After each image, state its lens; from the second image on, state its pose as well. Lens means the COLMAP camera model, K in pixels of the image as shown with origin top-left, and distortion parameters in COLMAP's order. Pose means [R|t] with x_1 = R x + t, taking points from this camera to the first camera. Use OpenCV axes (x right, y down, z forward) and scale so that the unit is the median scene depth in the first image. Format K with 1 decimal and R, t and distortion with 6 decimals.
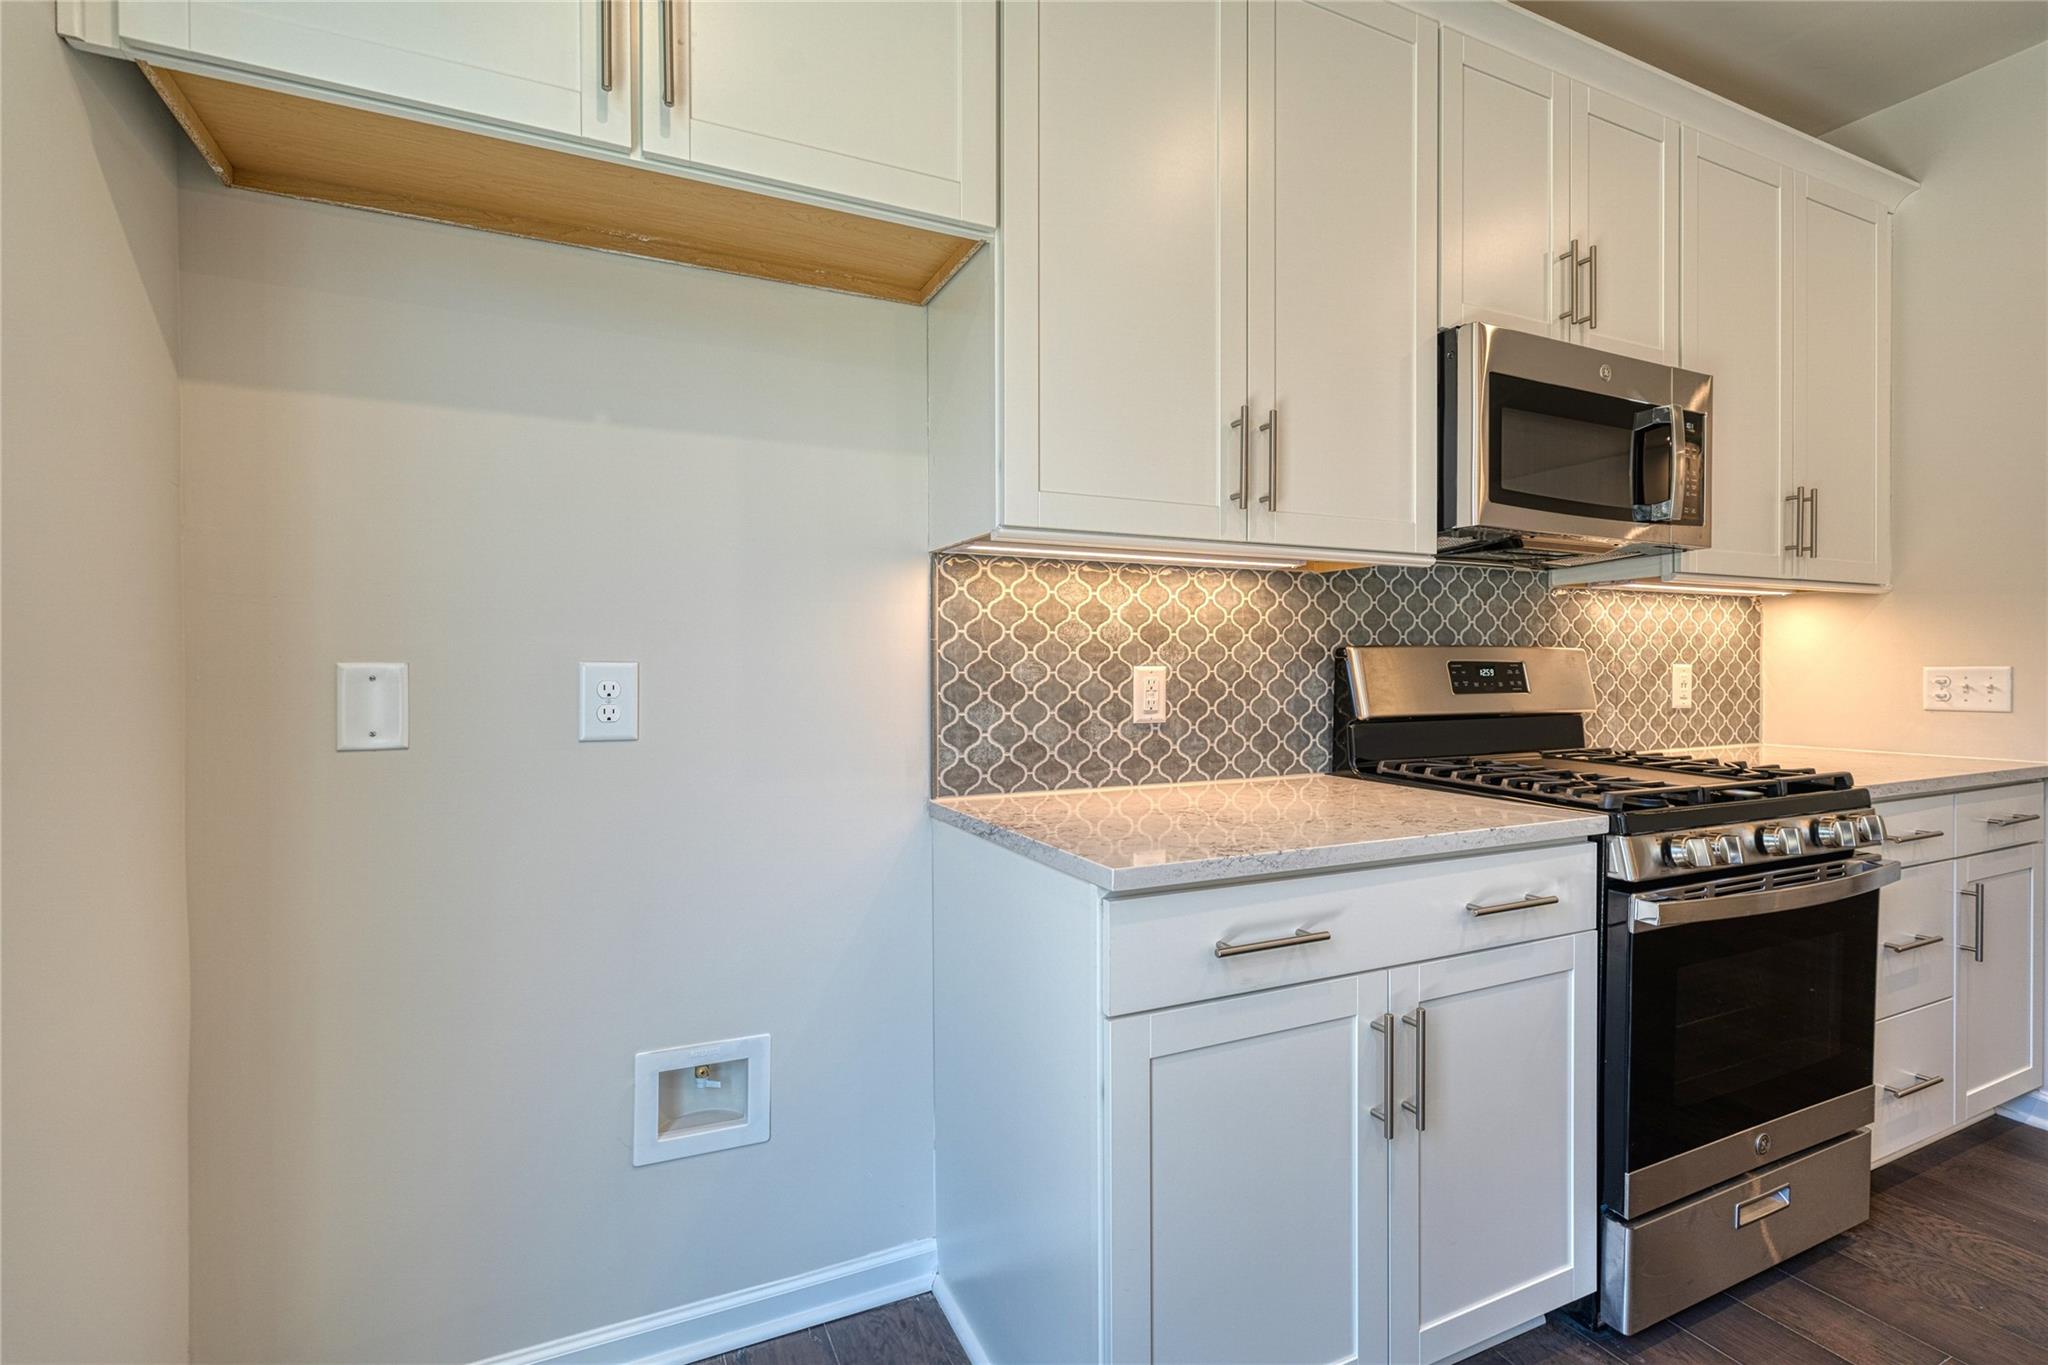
lens RADIAL K [[876.1, 0, 1023.1], [0, 876.1, 680.5], [0, 0, 1]] dist [0.005675, -0.000503]
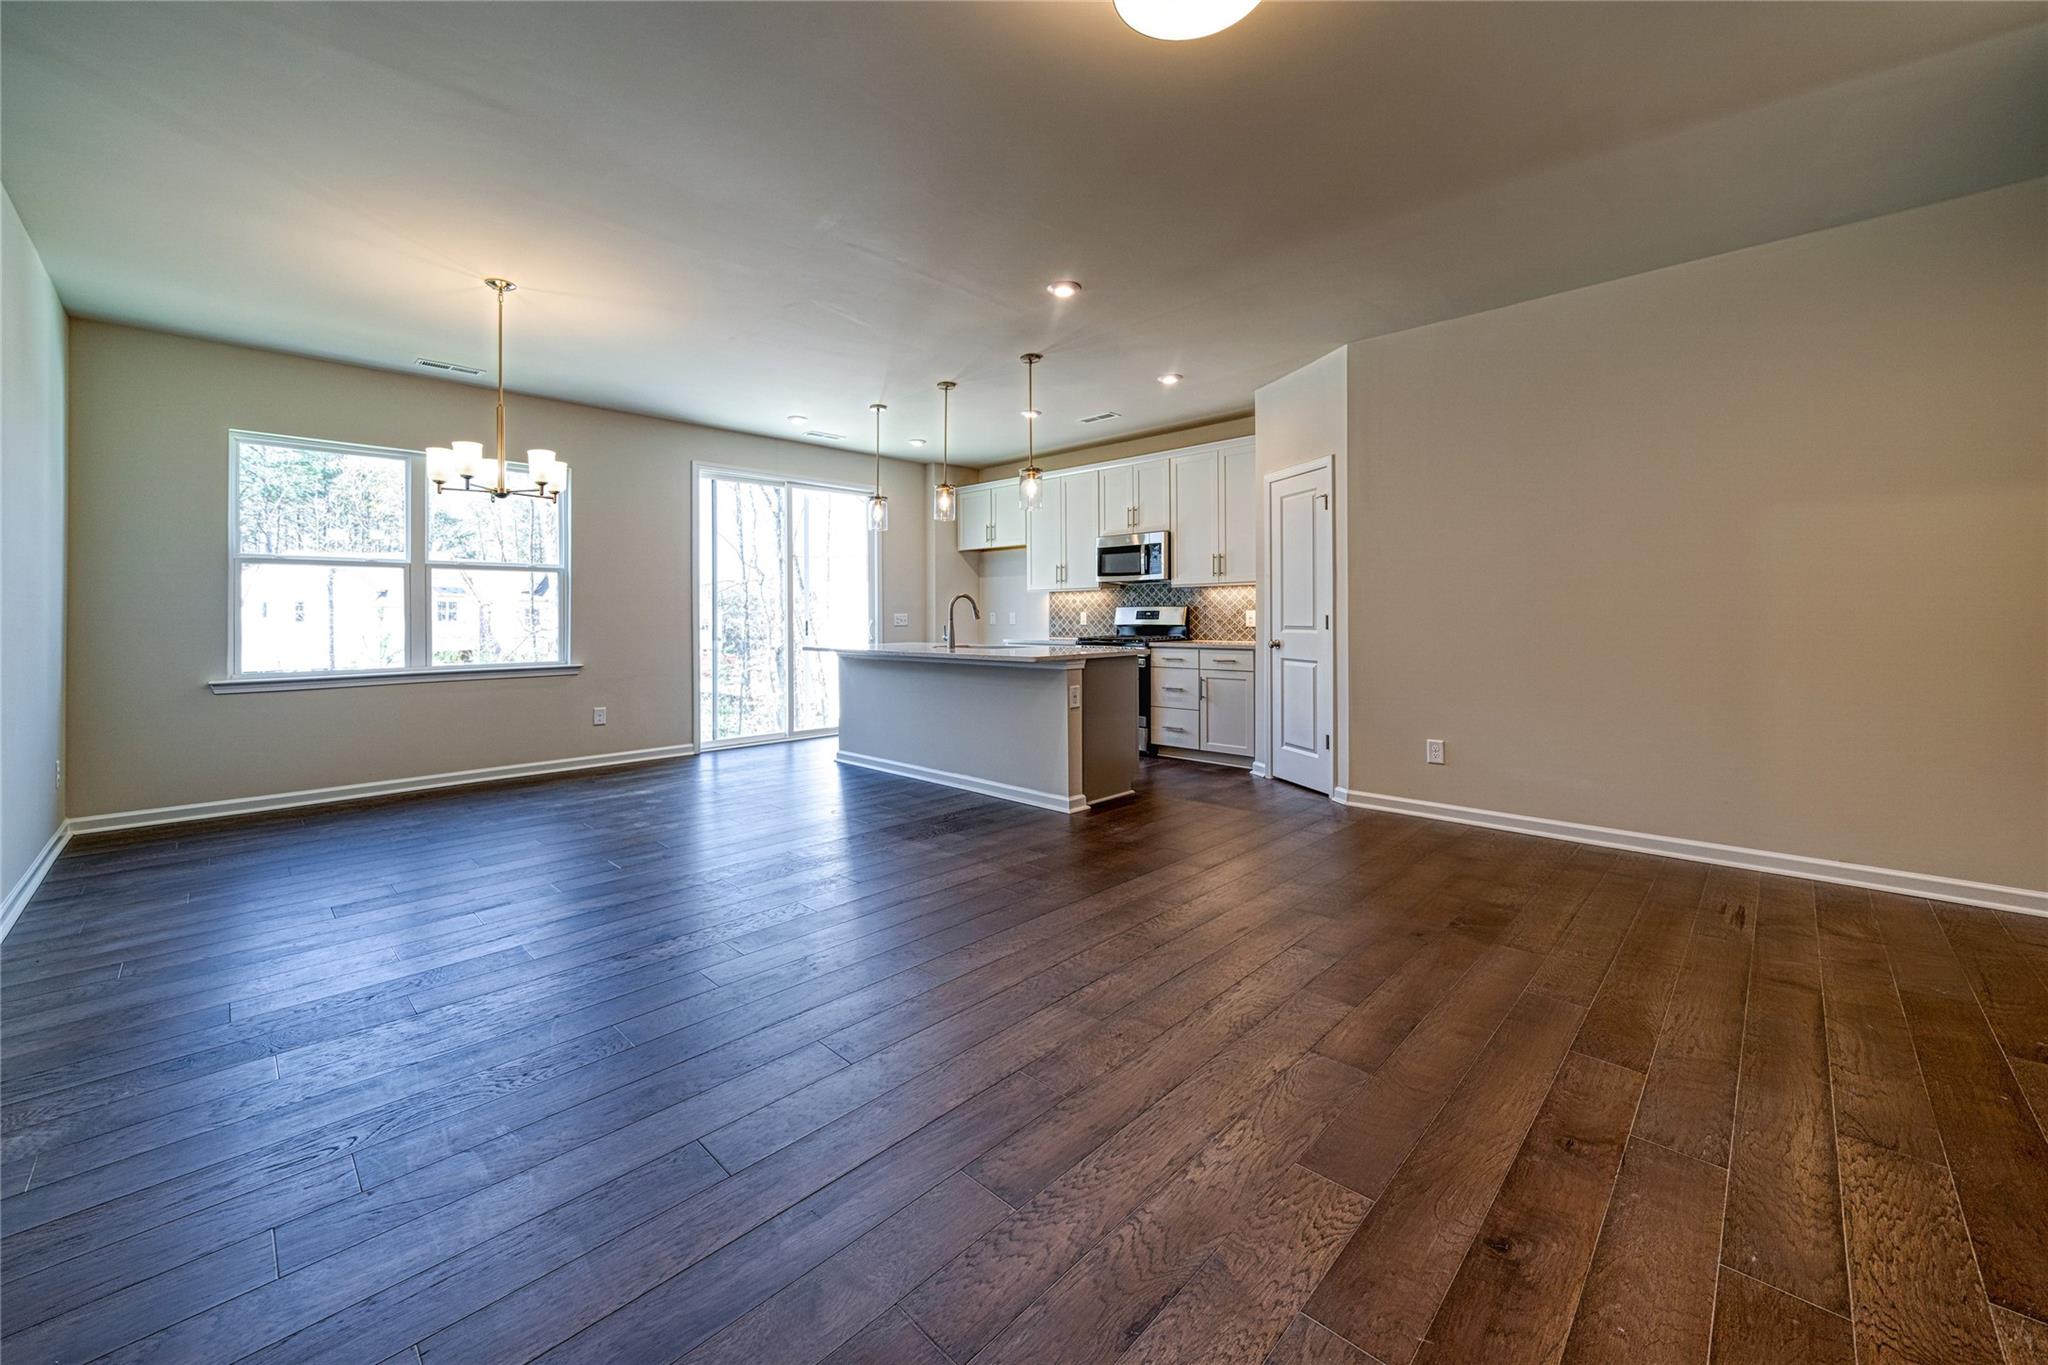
lens RADIAL K [[779.4, 0, 1033.6], [0, 779.4, 597.6], [0, 0, 1]] dist [-0.002699, 0.001452]
pose [[0.358466, -0.024145, -0.933230, 3.792695], [-0.011062, 0.999485, -0.030108, 0.029822], [0.933477, 0.021116, 0.358015, -0.687370]]
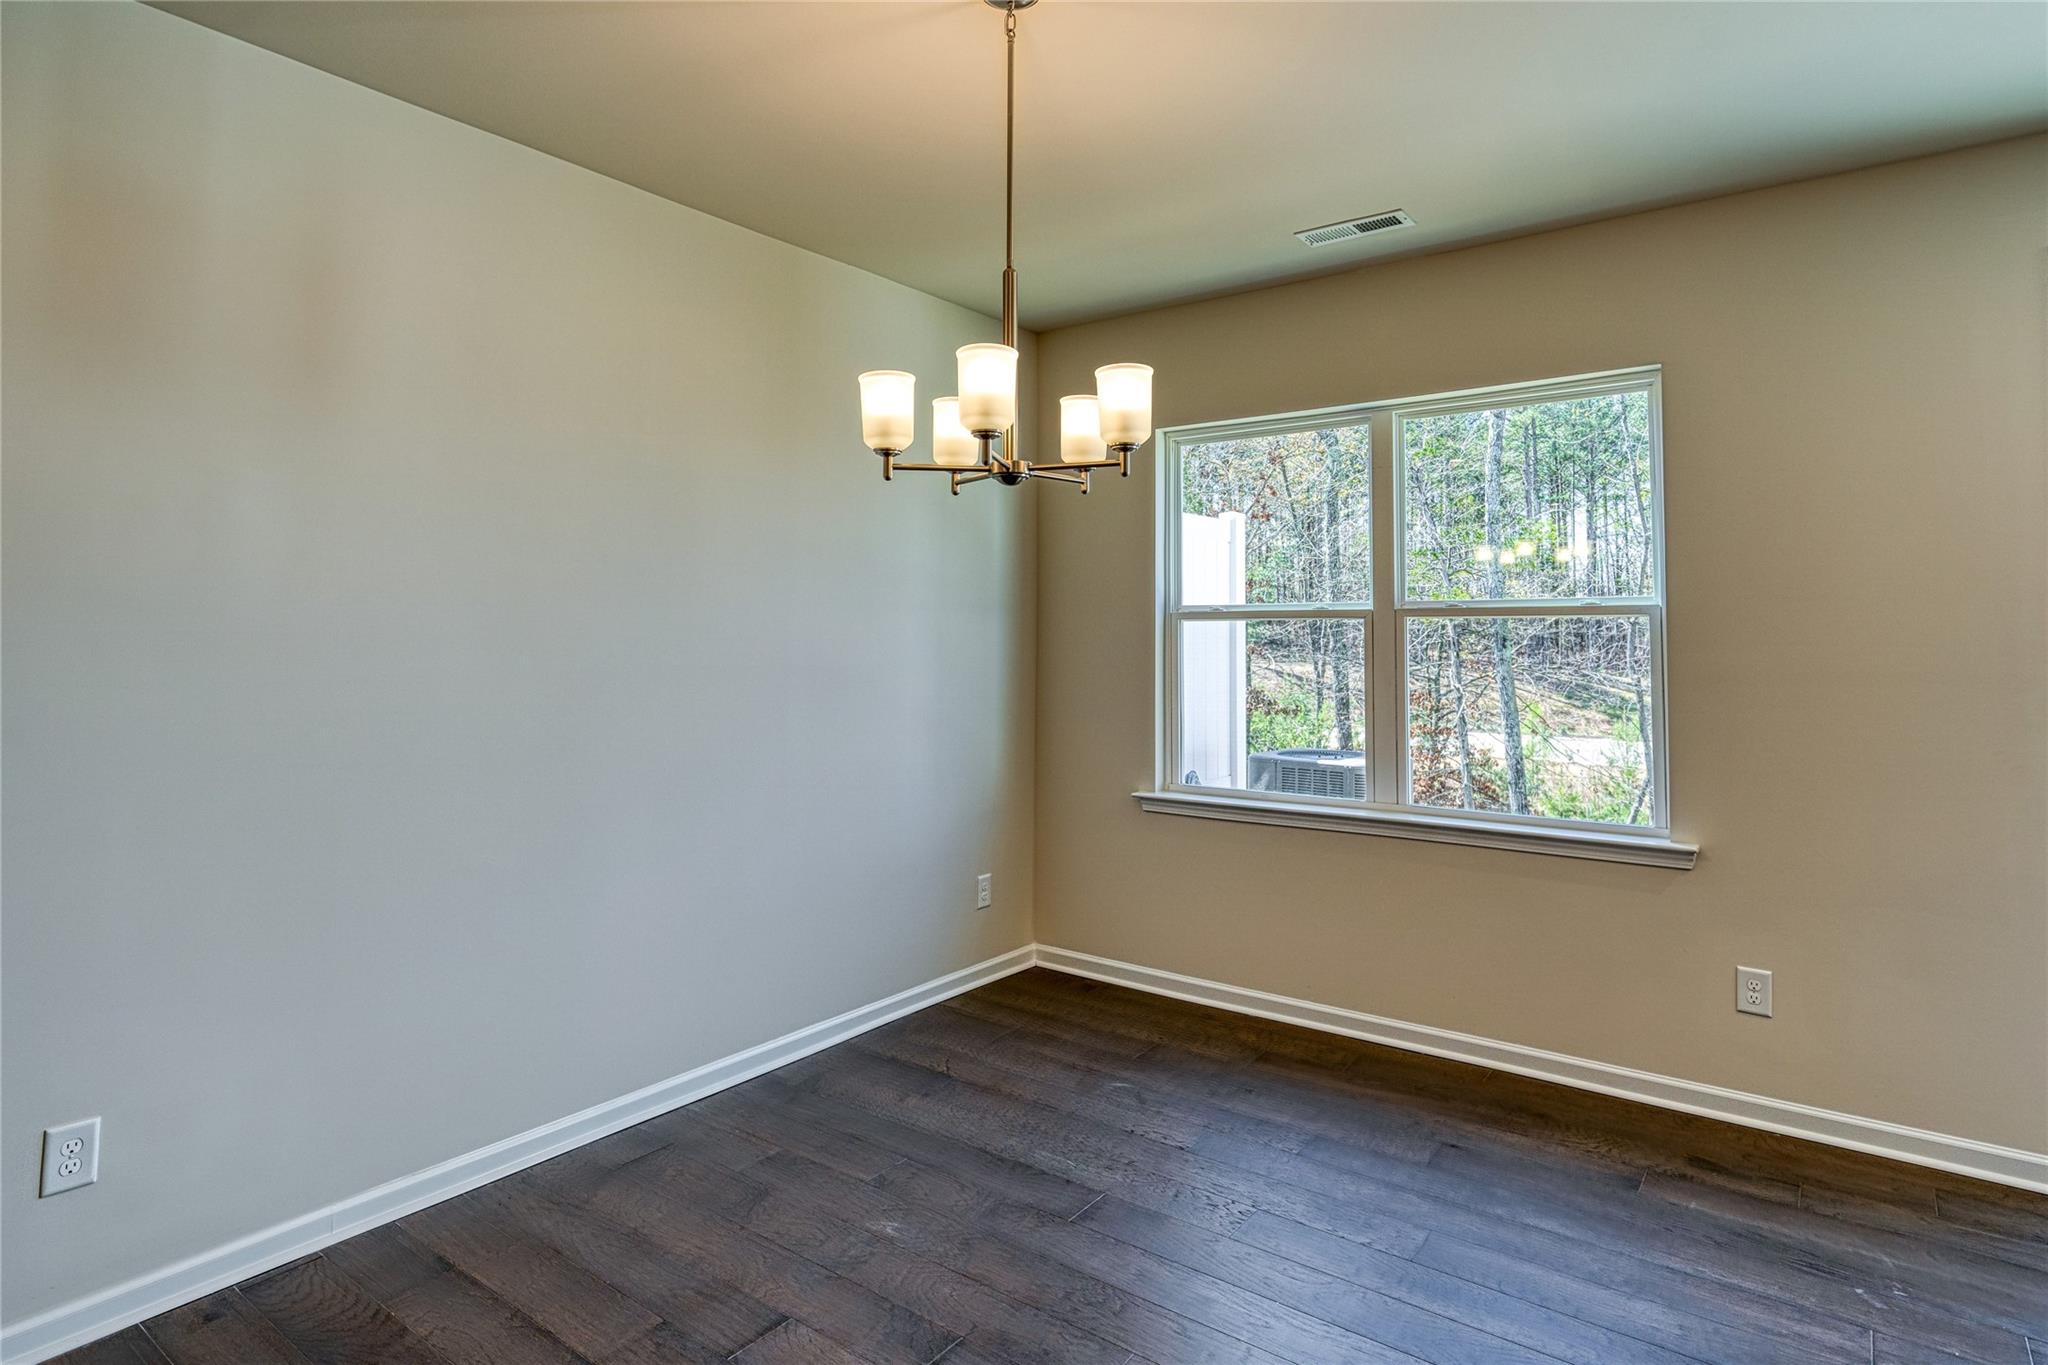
lens RADIAL K [[1074.0, 0, 1082.8], [0, 1074.0, 583.0], [0, 0, 1]] dist [0.012523, -0.000645]
pose [[-0.868613, -0.040479, -0.493836, 2.017246], [-0.022812, 0.998868, -0.041750, -0.096978], [0.494967, -0.024999, -0.868552, -0.247284]]
